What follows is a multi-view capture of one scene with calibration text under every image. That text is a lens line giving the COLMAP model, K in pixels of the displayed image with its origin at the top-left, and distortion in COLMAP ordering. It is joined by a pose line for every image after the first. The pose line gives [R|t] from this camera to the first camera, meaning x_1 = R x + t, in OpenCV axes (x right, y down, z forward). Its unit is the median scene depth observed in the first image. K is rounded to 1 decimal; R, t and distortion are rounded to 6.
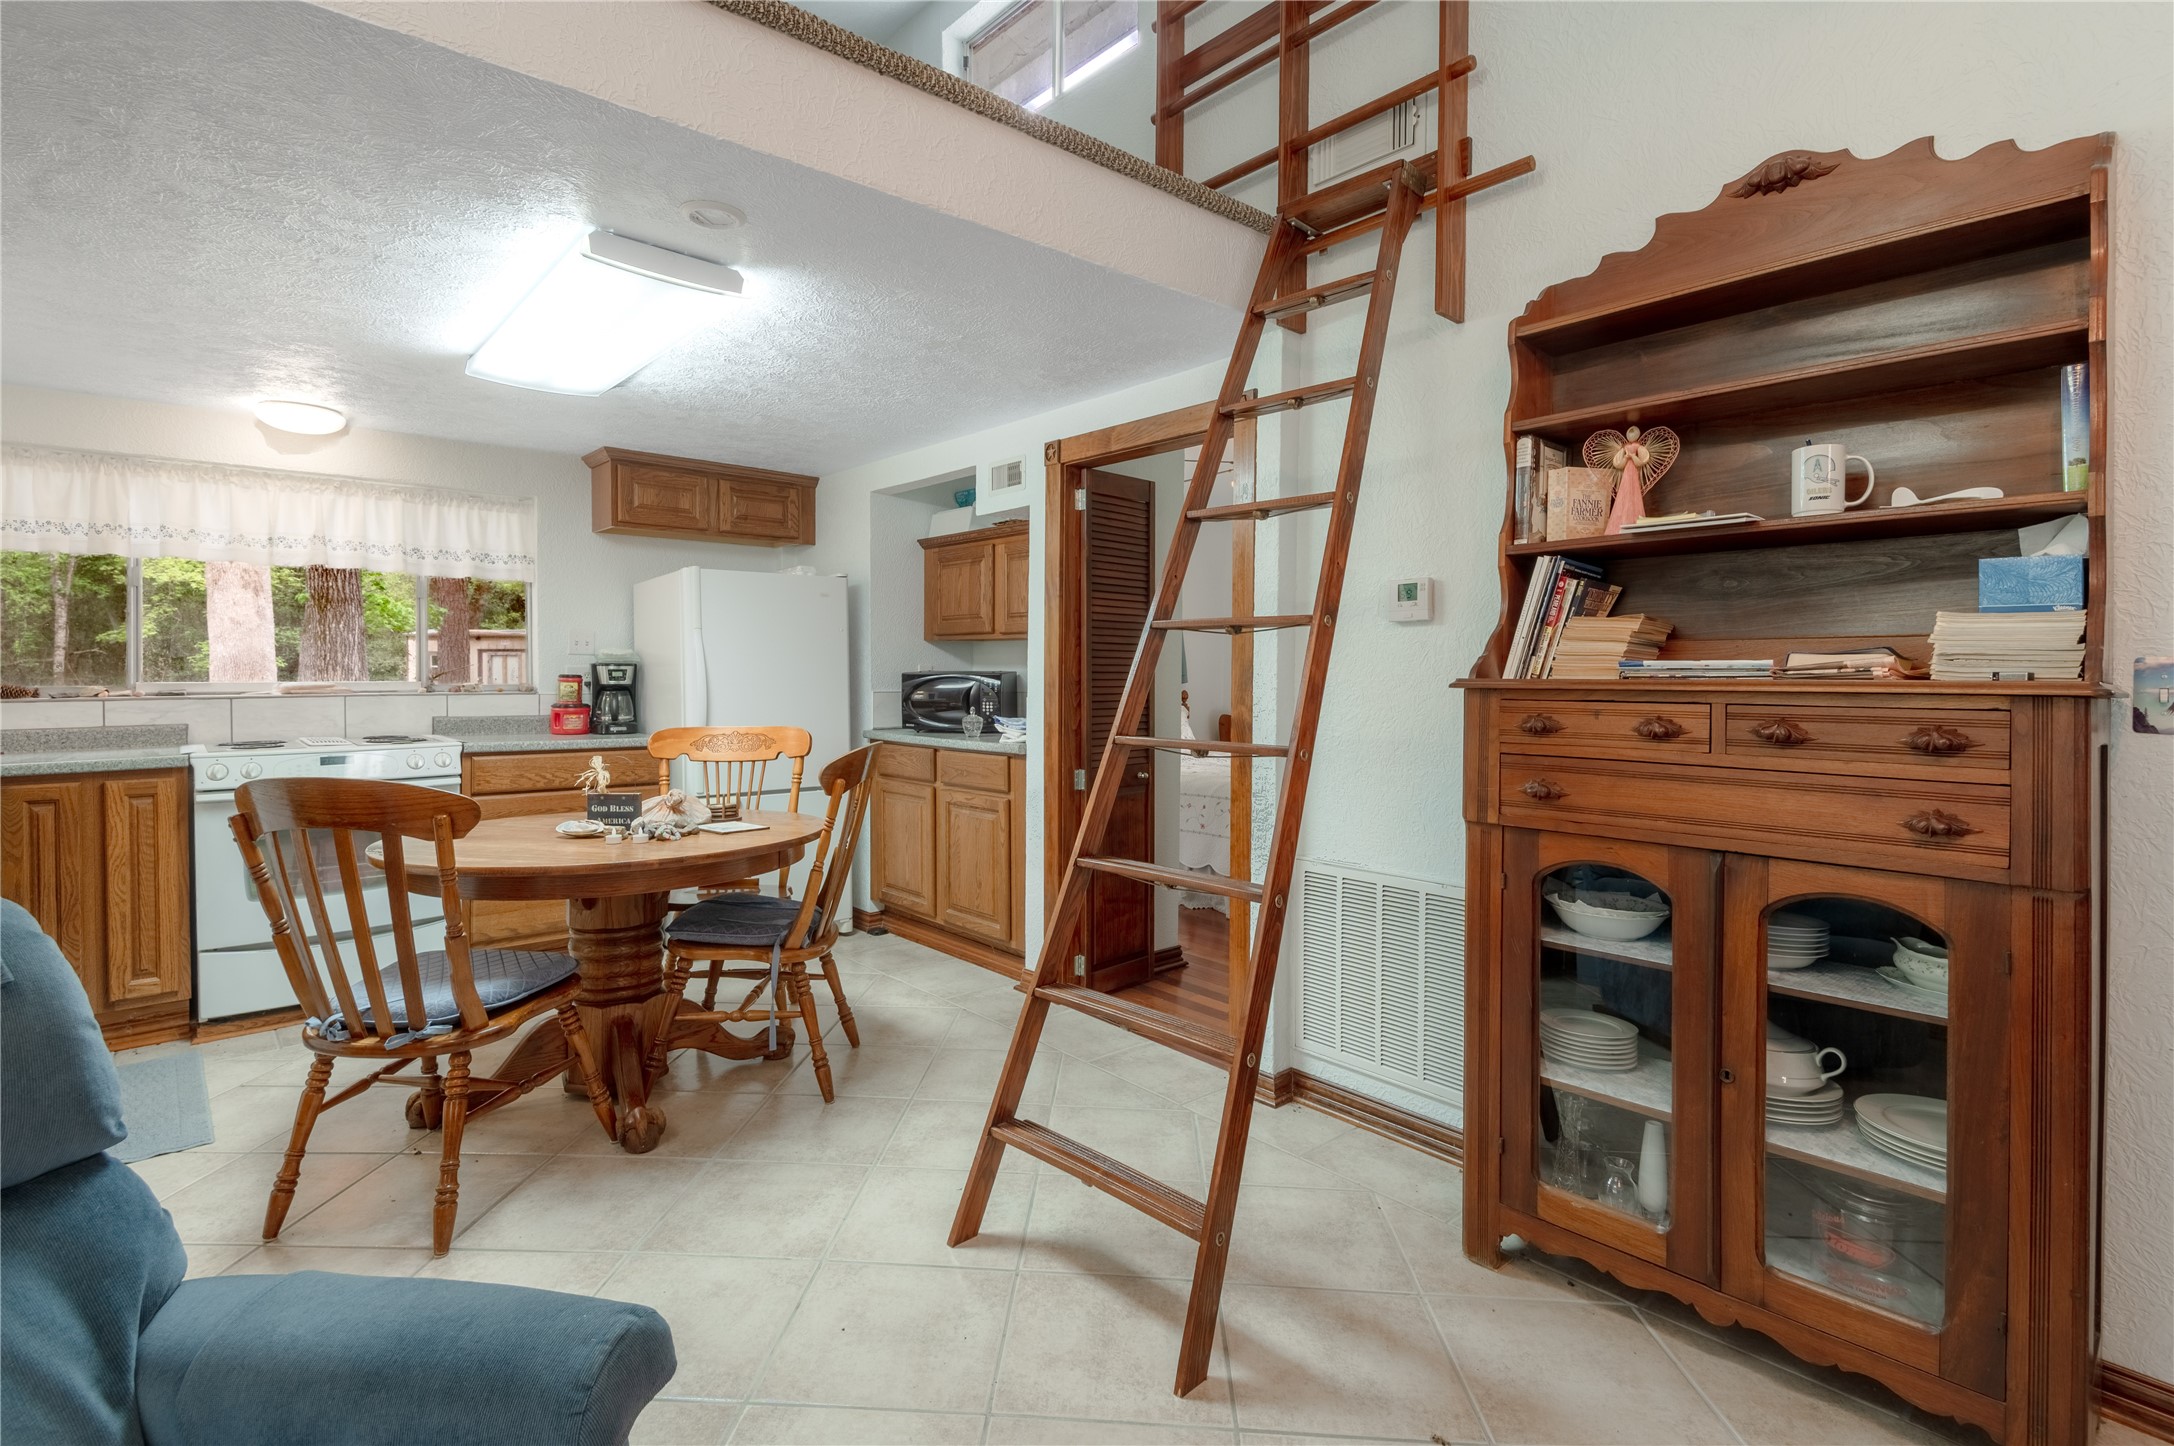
lens RADIAL K [[1003.4, 0, 1078.2], [0, 1003.4, 685.1], [0, 0, 1]] dist [0.021365, -0.015995]
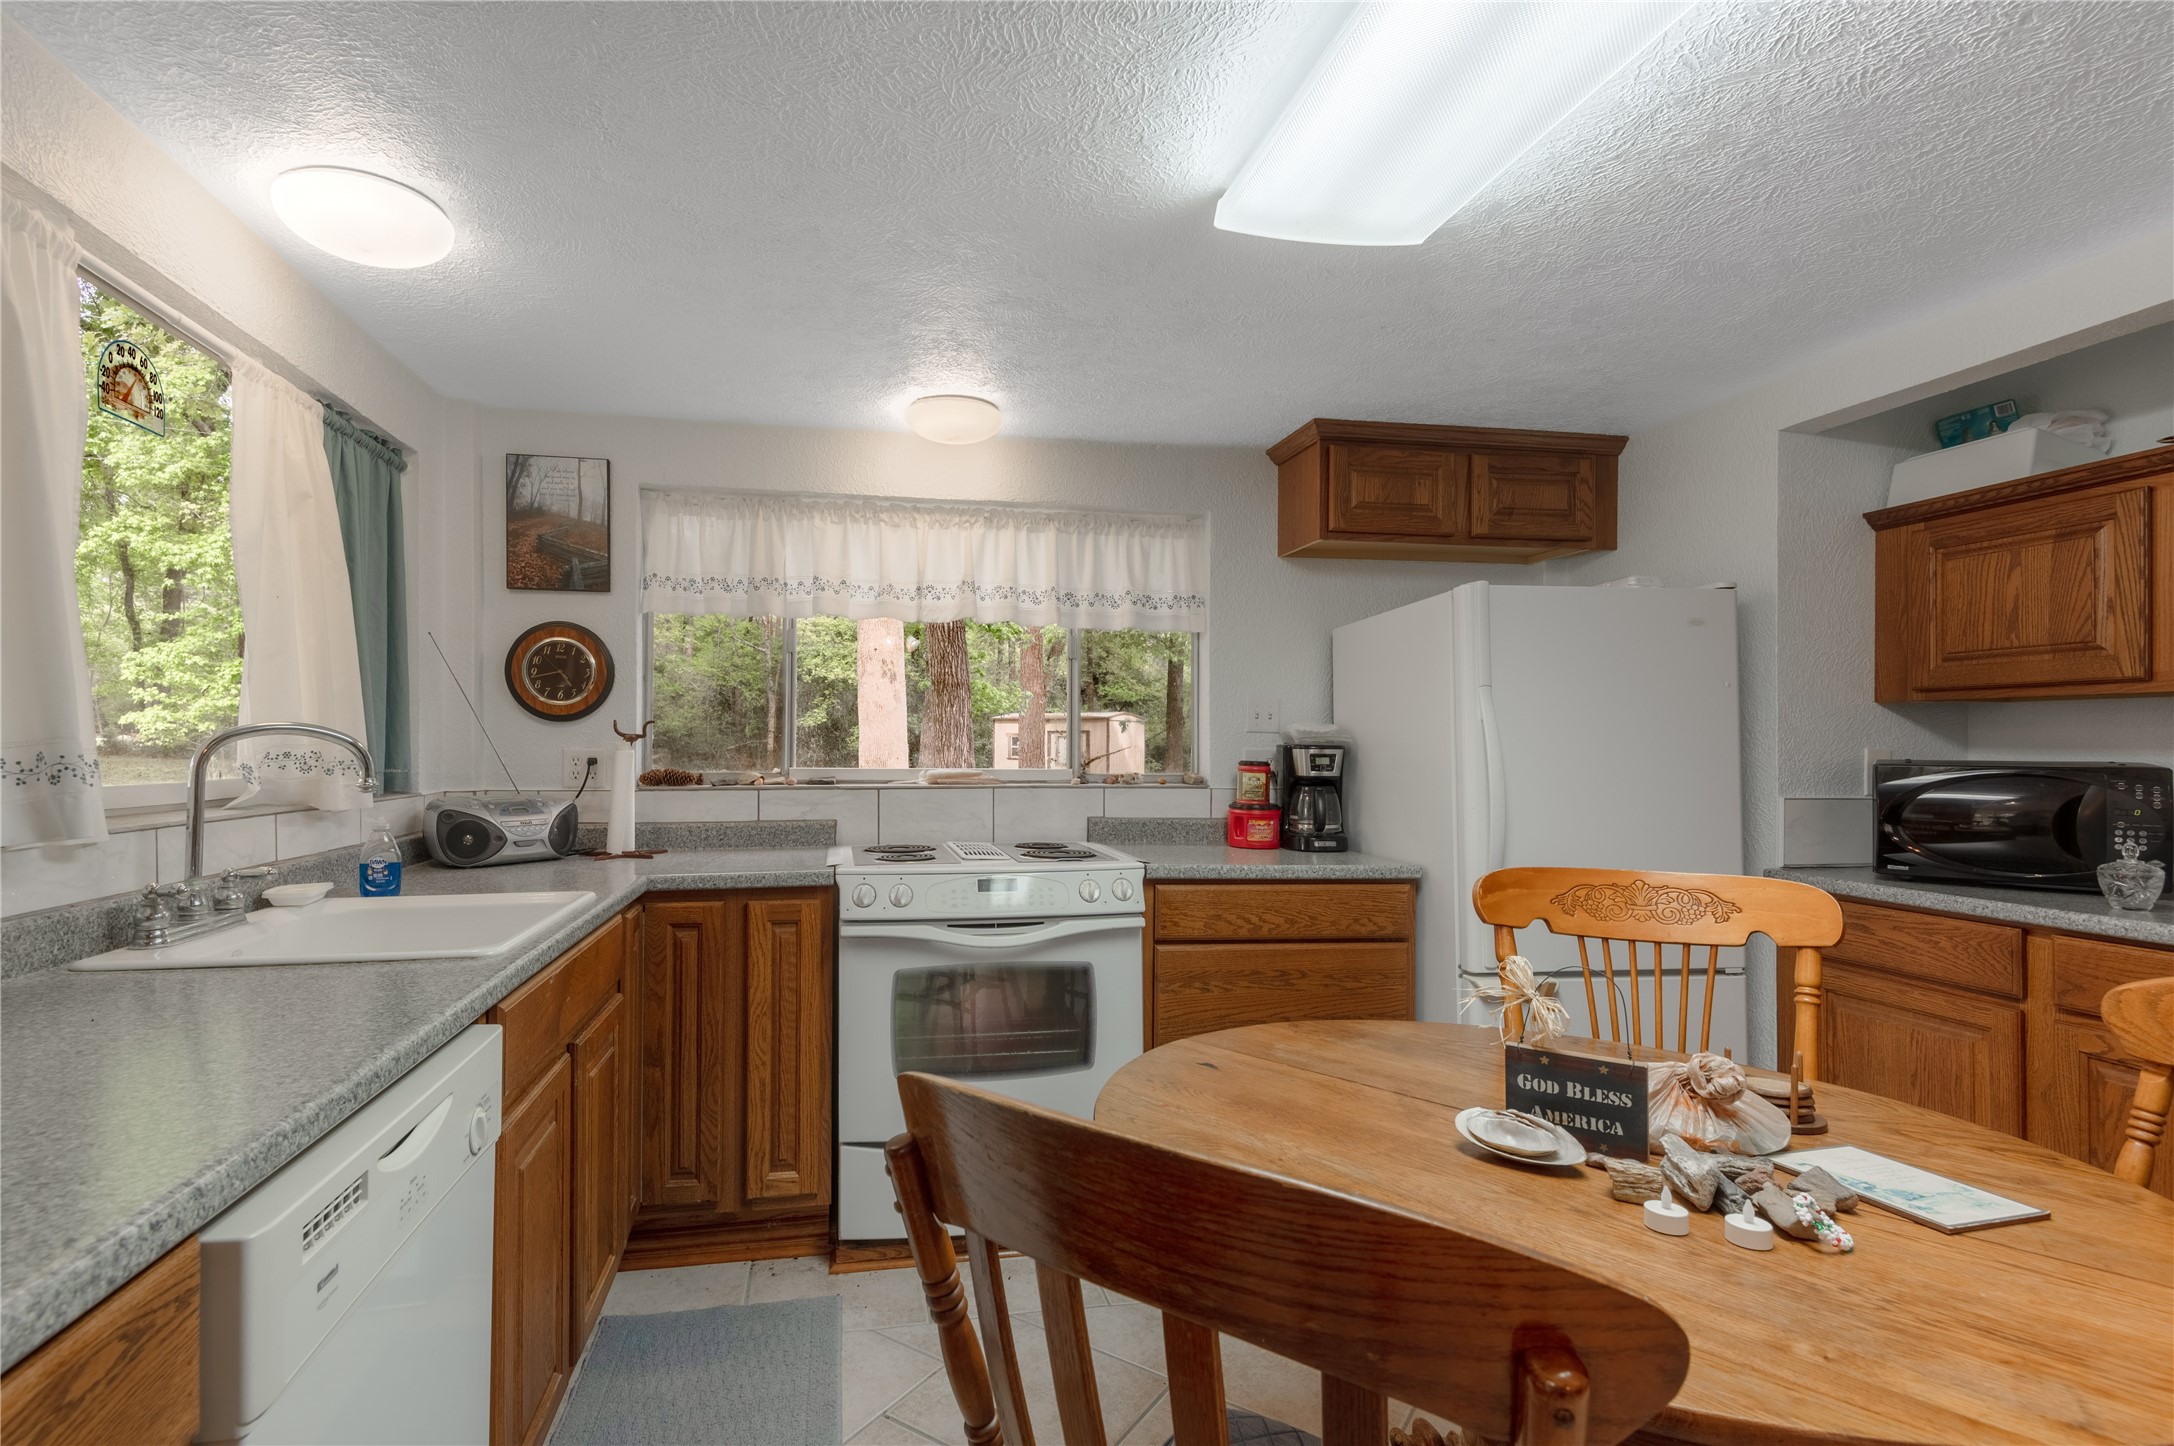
lens RADIAL K [[1003.4, 0, 1017.7], [0, 1003.4, 749.8], [0, 0, 1]] dist [0.021365, -0.015995]
pose [[0.850118, 0.002407, -0.526587, -0.382959], [-0.010268, 0.999875, -0.012005, -0.011140], [0.526492, 0.015612, 0.850036, 0.448801]]
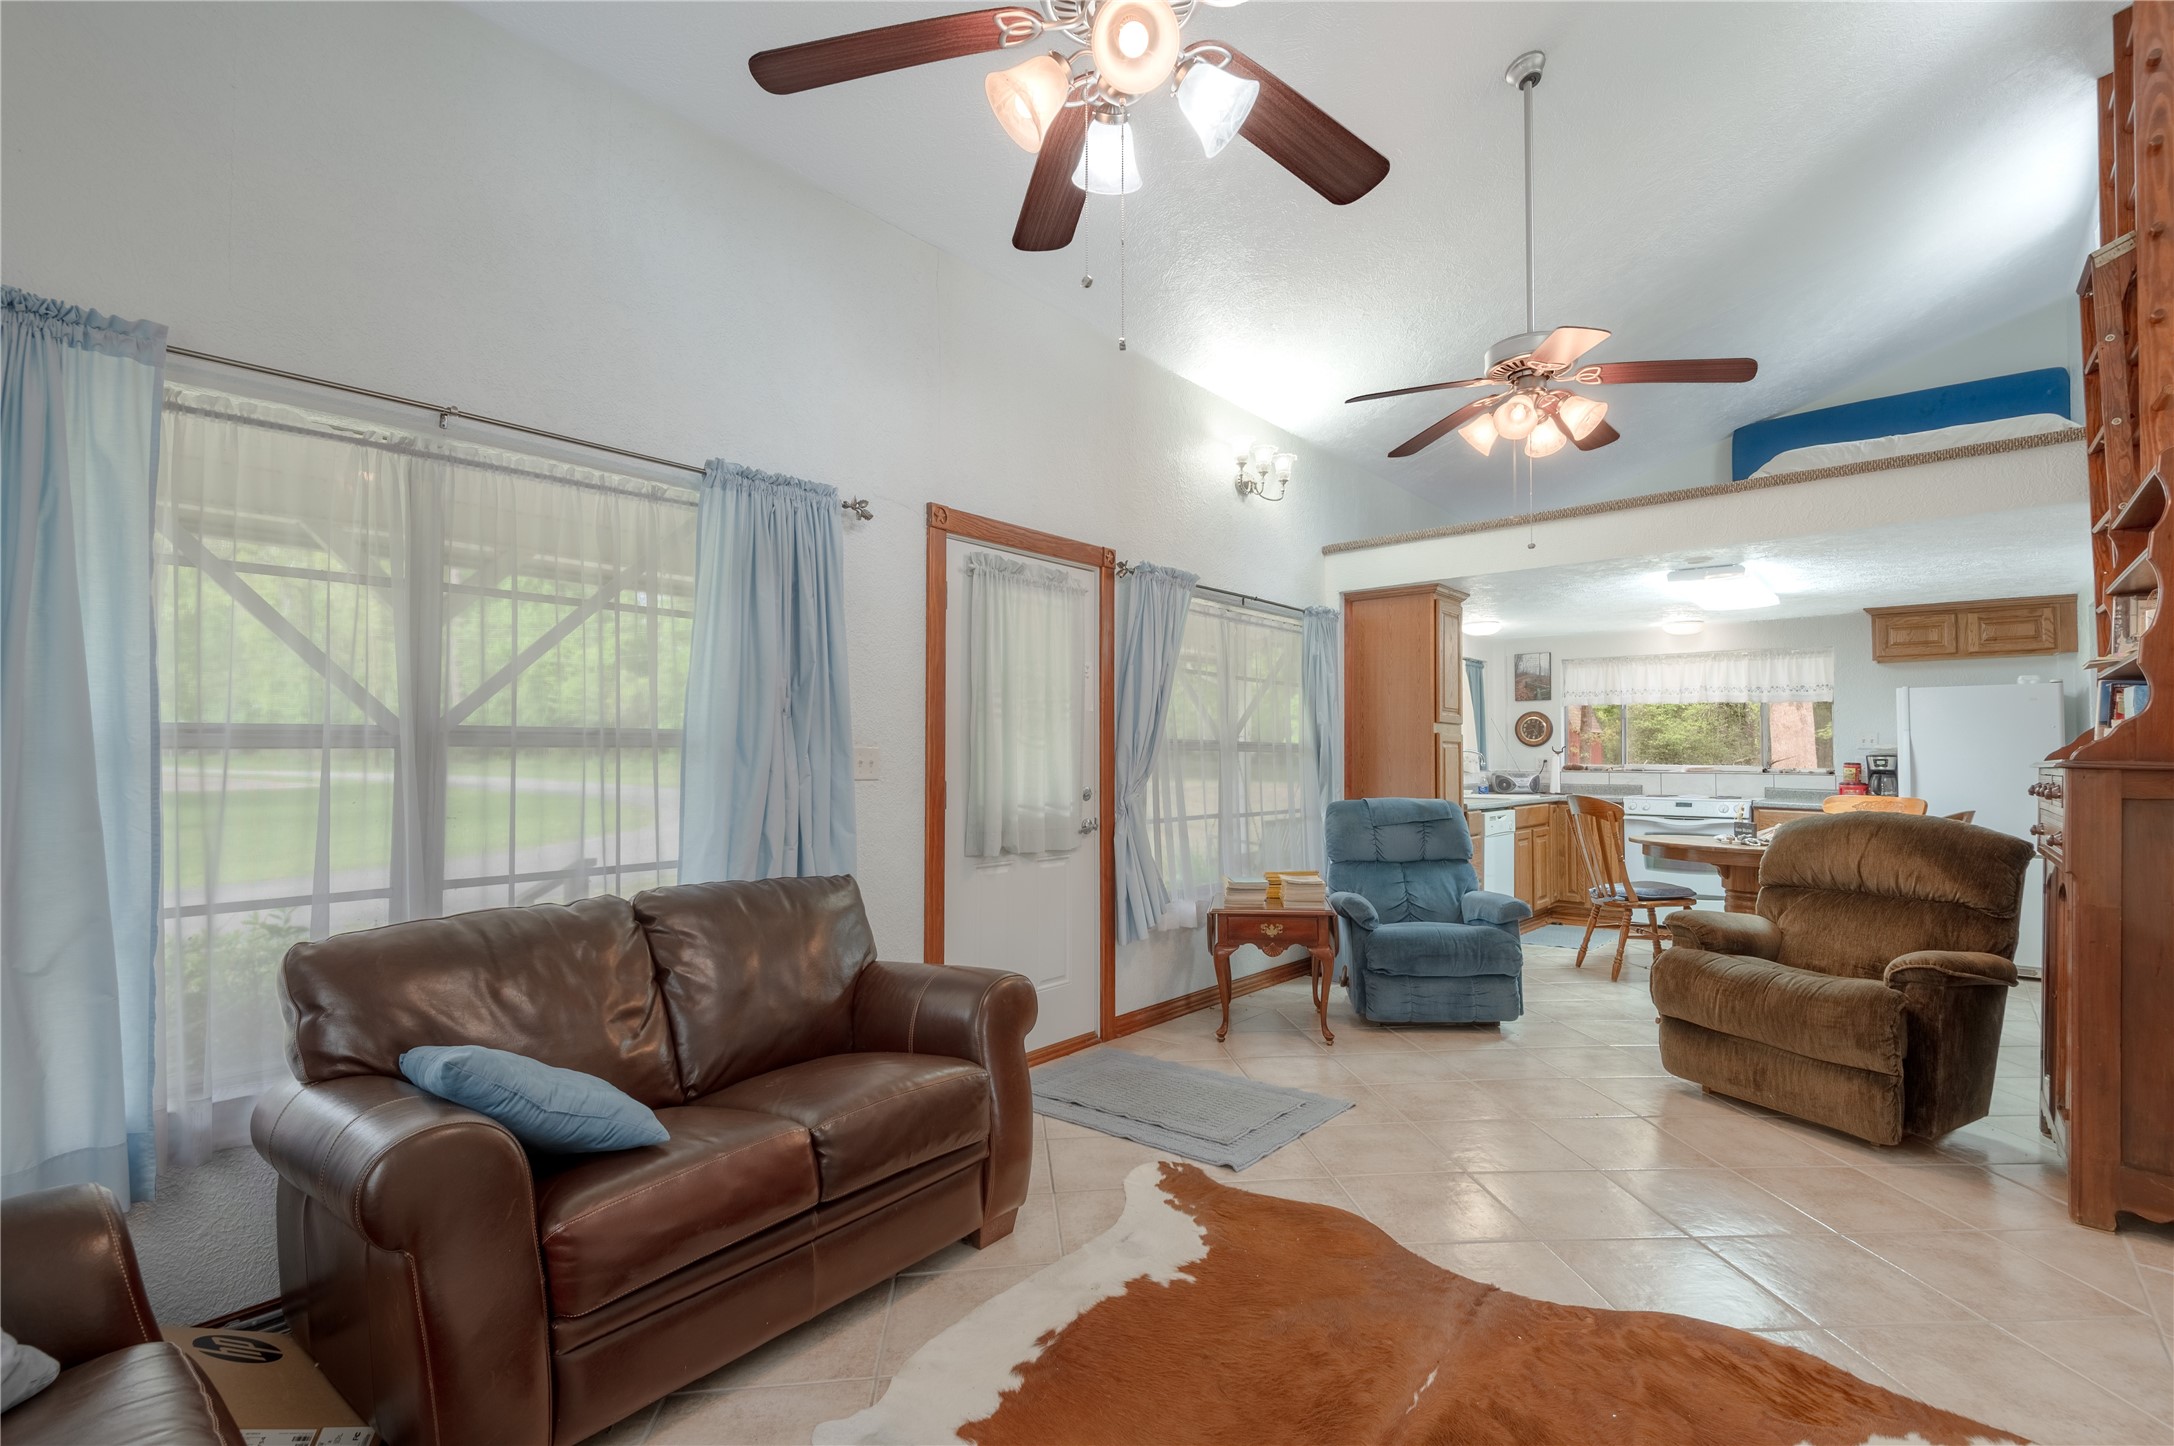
lens RADIAL K [[1003.4, 0, 1109.2], [0, 1003.4, 719.6], [0, 0, 1]] dist [0.021365, -0.015995]
pose [[0.164553, -0.038535, -0.985615, 1.081314], [-0.020221, 0.998895, -0.042430, 0.016606], [0.986161, 0.026912, 0.163592, -0.448758]]
